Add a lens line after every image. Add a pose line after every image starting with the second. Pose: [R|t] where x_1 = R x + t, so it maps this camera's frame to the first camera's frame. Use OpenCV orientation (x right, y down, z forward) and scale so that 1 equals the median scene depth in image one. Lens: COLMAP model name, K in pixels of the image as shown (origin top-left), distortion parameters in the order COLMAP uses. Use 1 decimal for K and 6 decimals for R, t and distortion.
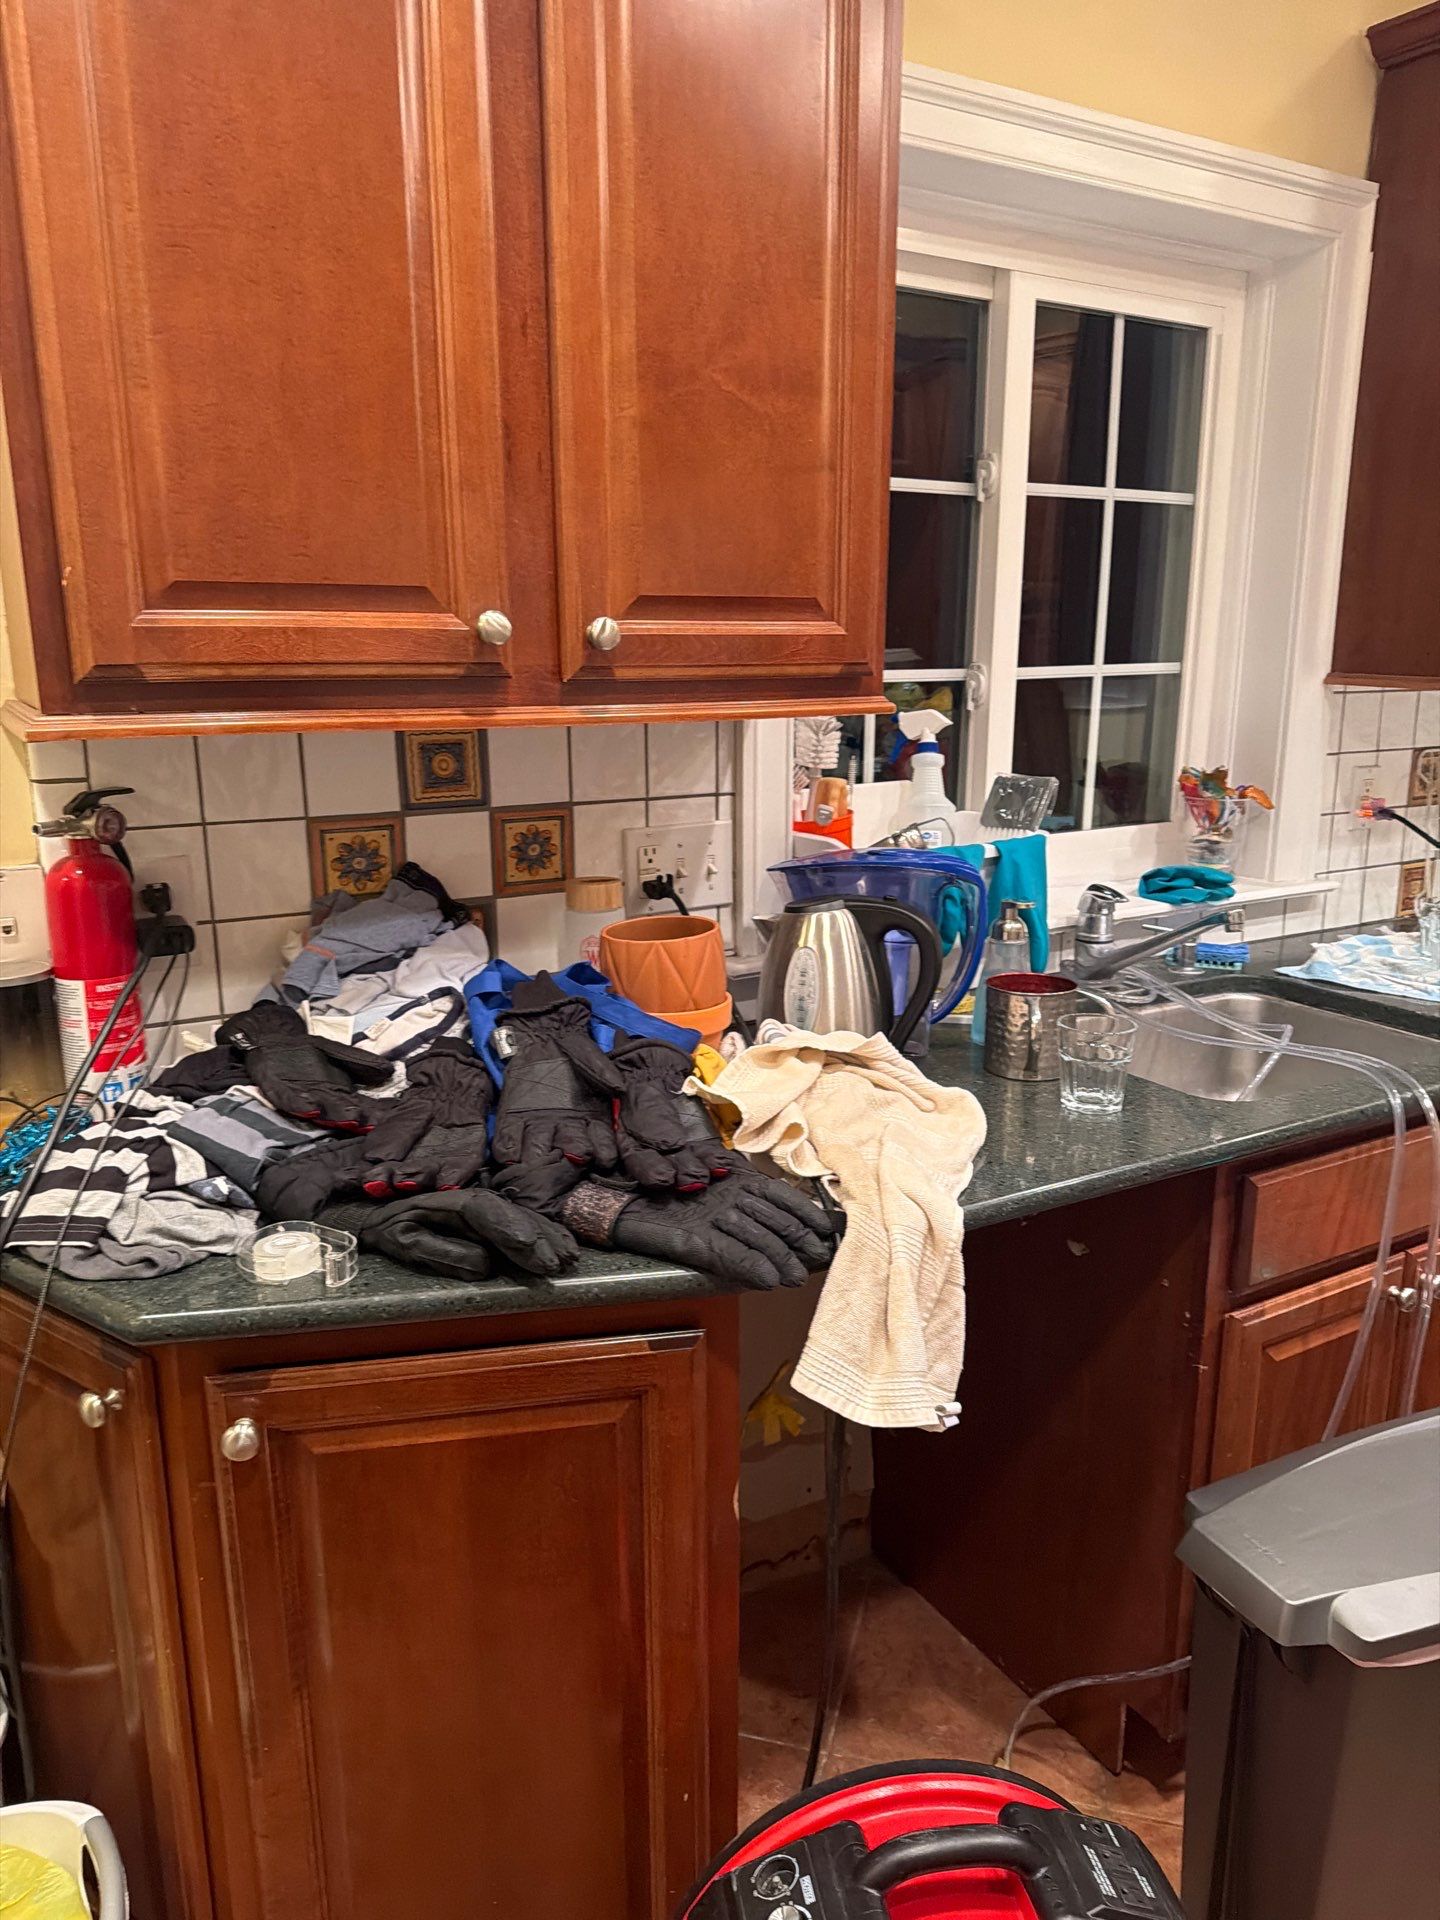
lens RADIAL K [[1356.5, 0, 708.9], [0, 1356.5, 985.3], [0, 0, 1]] dist [0.145324, -0.272658]
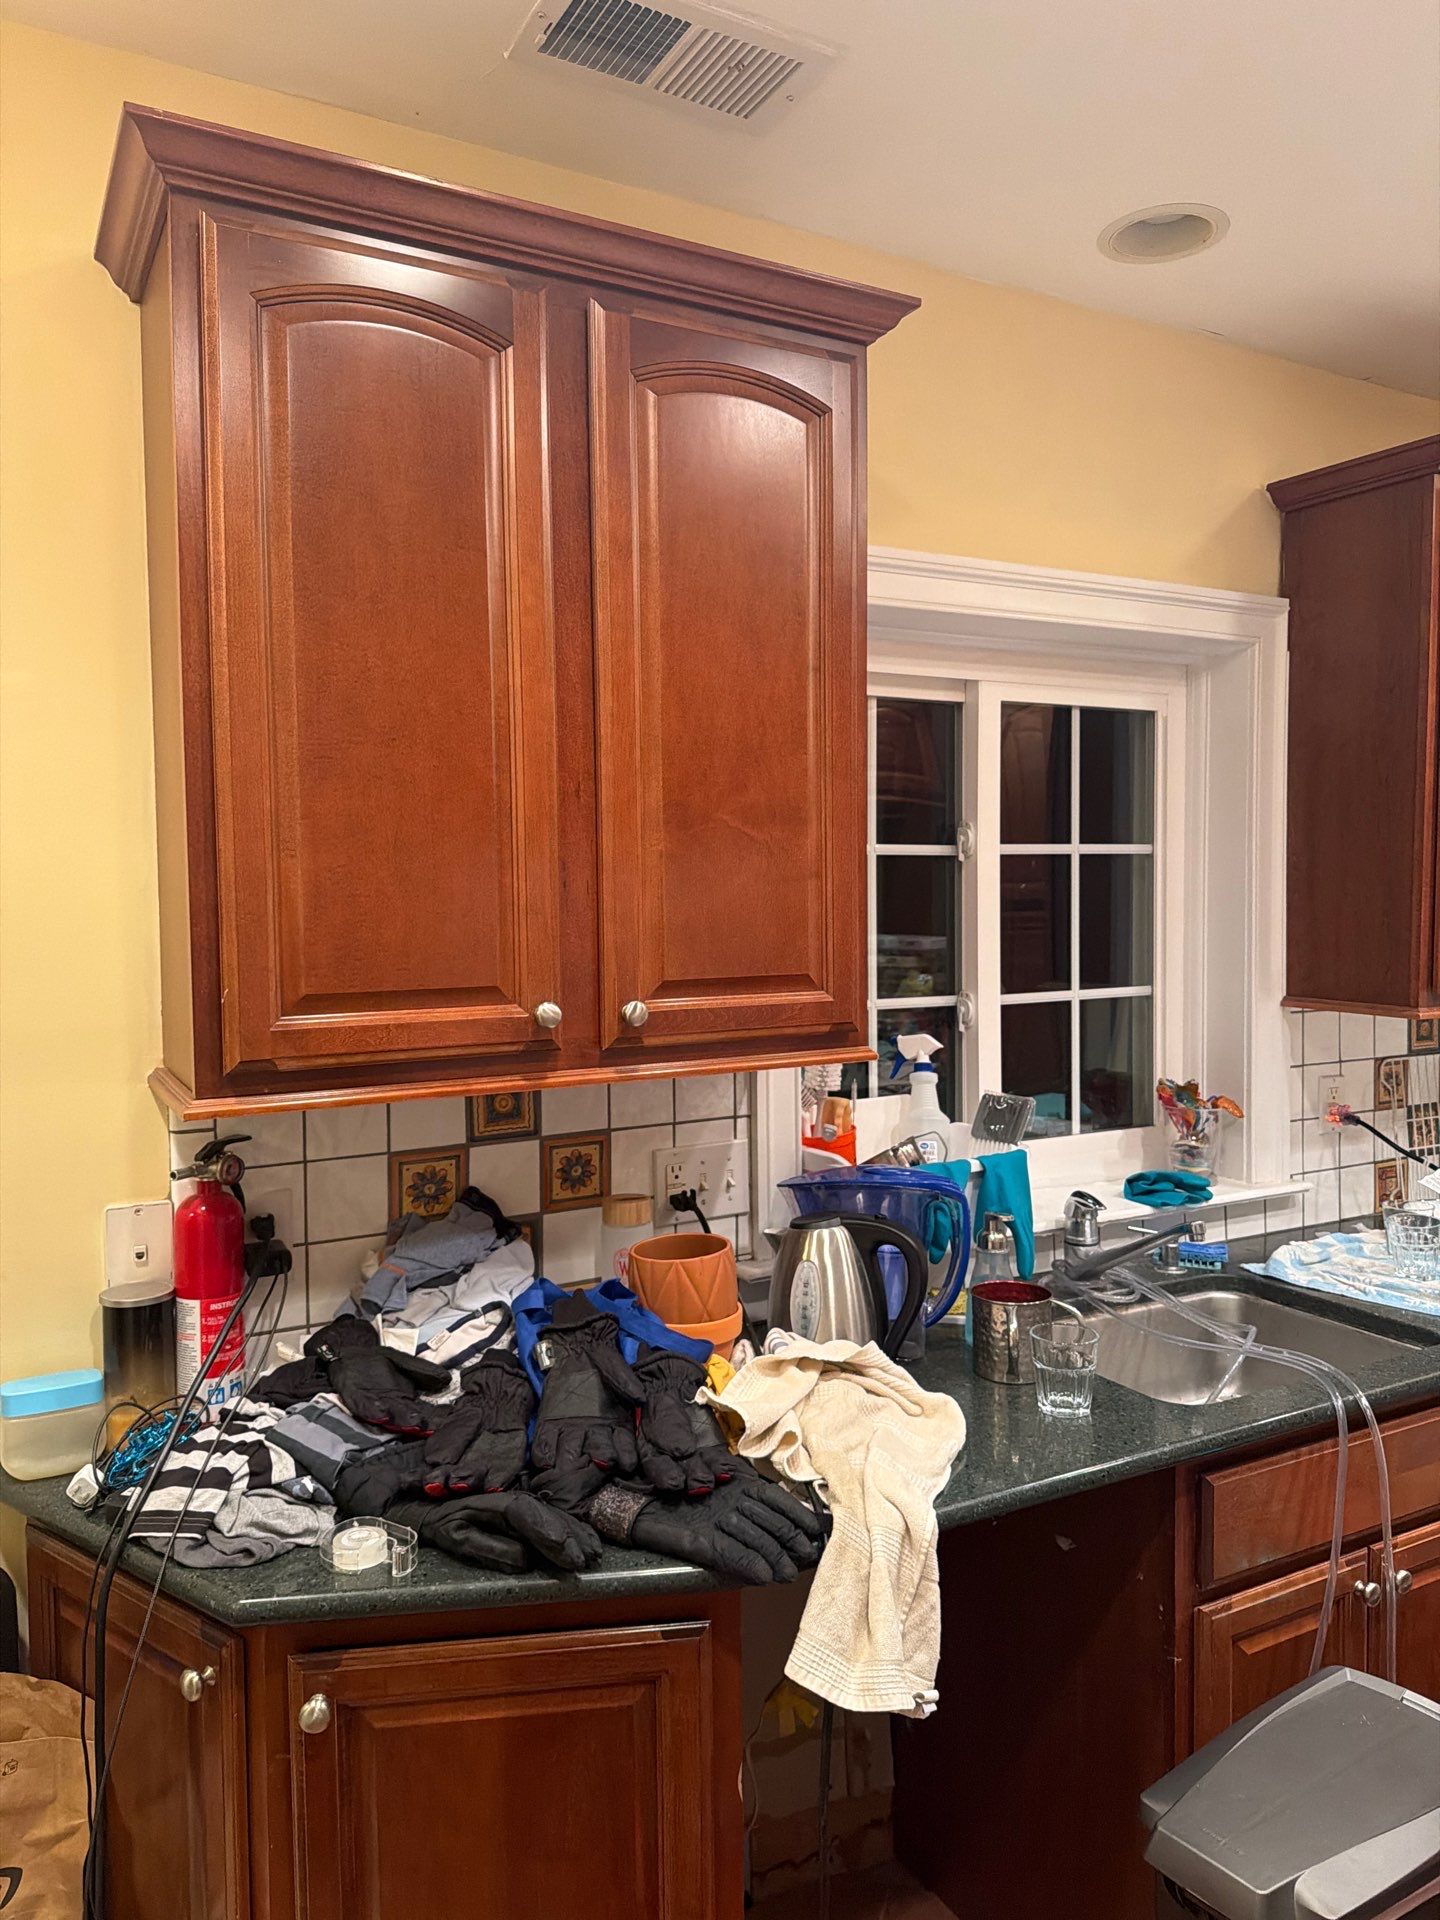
lens RADIAL K [[1393.8, 0, 714.9], [0, 1393.8, 938.2], [0, 0, 1]] dist [0.170016, -0.390124]
pose [[0.999335, -0.005403, -0.036052, 0.040041], [-0.001899, 0.979901, -0.199476, -0.063515], [0.036405, 0.199412, 0.979239, -0.246718]]
